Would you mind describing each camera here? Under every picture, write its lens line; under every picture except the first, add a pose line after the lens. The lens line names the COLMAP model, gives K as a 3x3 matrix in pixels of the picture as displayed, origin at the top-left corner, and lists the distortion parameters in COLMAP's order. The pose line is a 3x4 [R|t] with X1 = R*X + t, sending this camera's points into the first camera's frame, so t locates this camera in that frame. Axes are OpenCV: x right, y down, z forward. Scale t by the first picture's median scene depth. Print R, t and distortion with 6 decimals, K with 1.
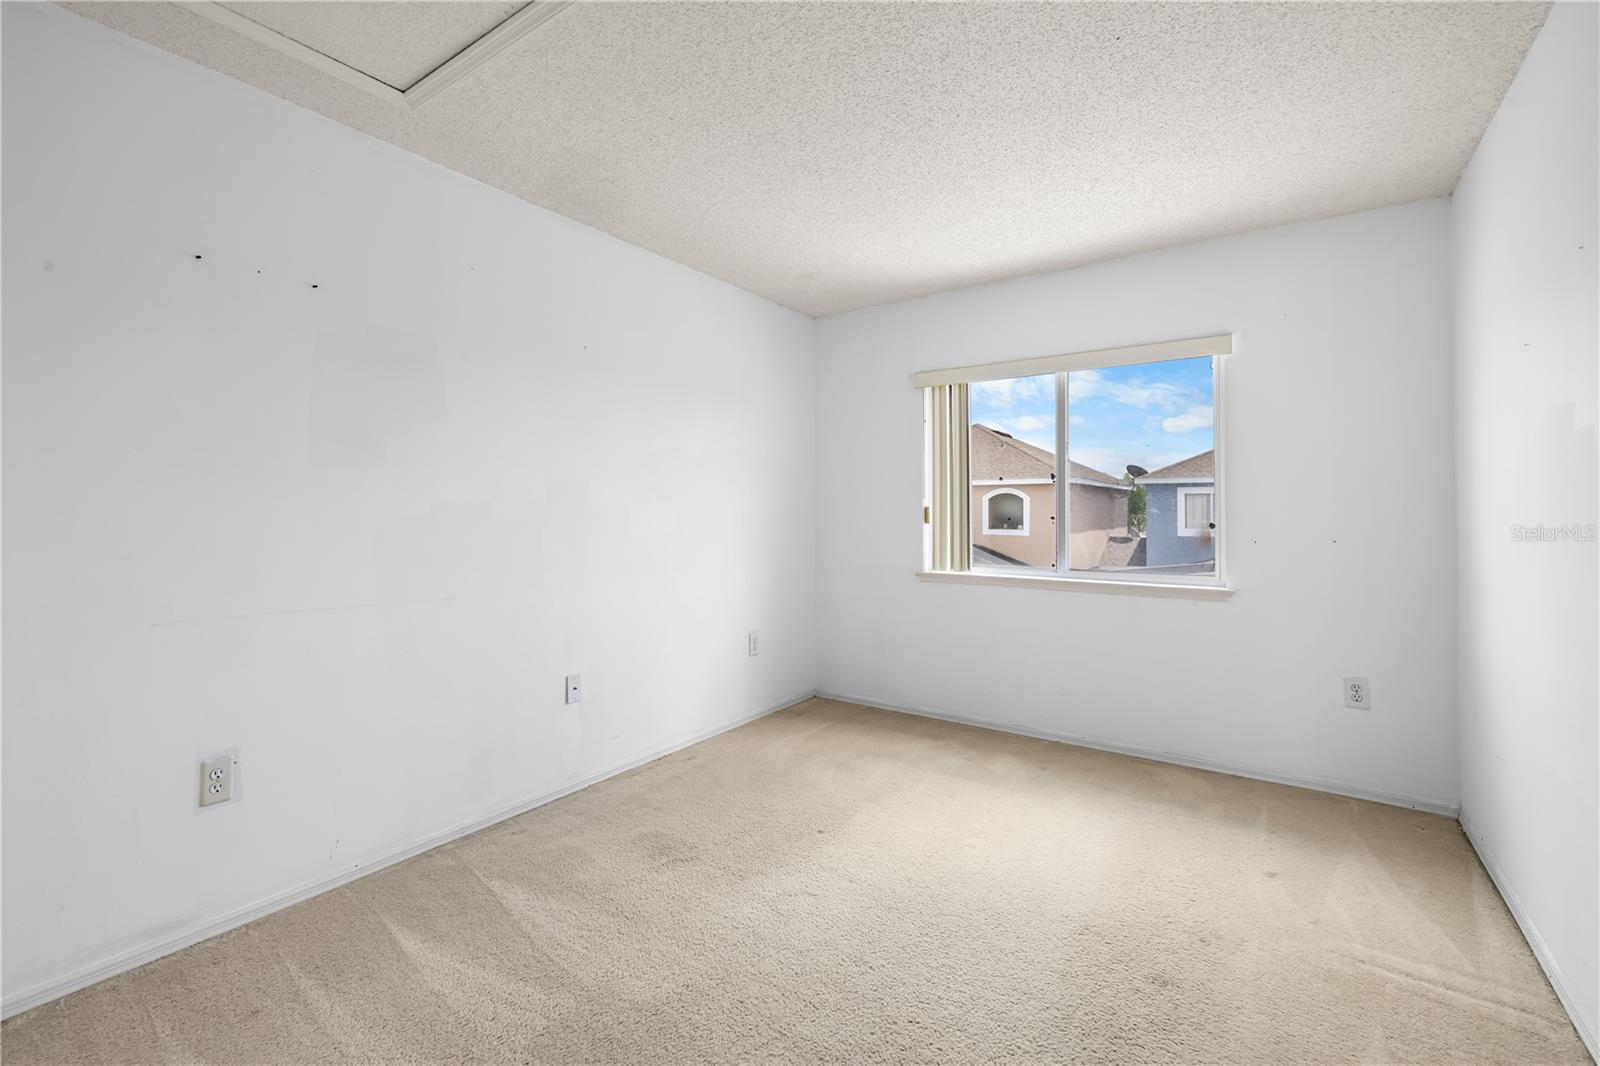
lens RADIAL K [[678.1, 0, 798.4], [0, 678.1, 520.2], [0, 0, 1]] dist [0.002386, 0.000359]
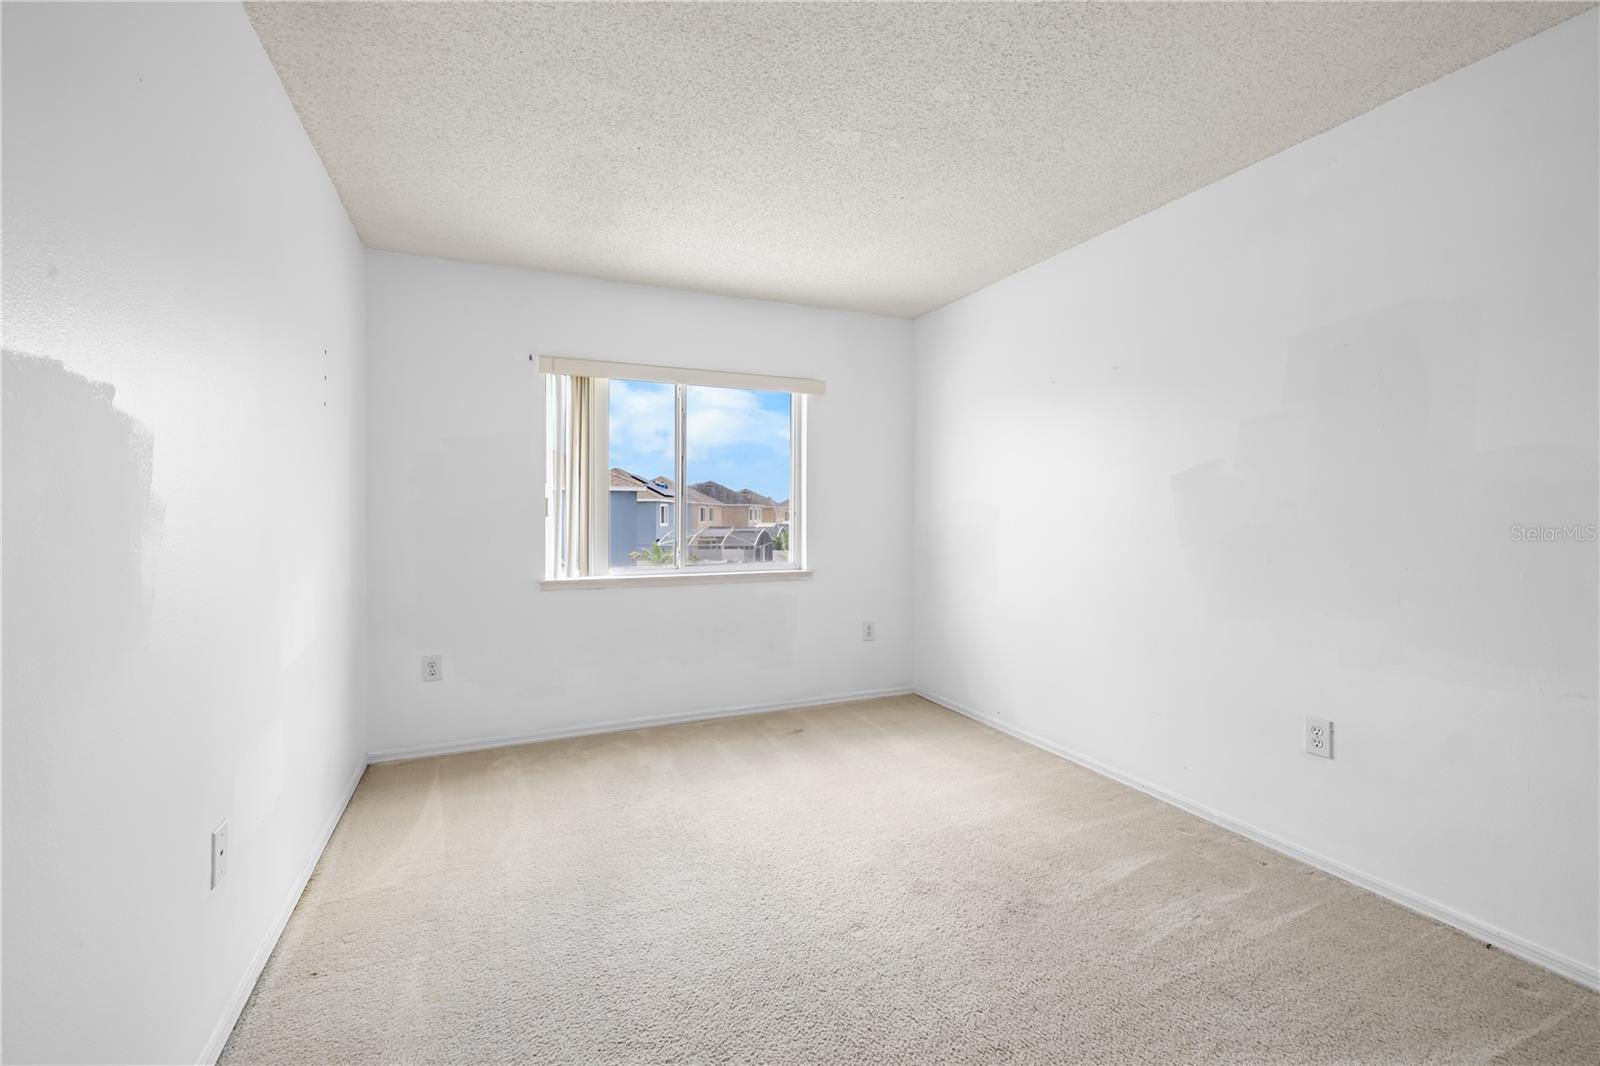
lens RADIAL K [[678.1, 0, 798.4], [0, 678.1, 520.2], [0, 0, 1]] dist [0.002386, 0.000359]
pose [[0.498523, -0.001023, 0.866876, -0.498184], [0.017620, 0.999805, -0.008953, 0.013944], [-0.866698, 0.019738, 0.498443, 0.326789]]
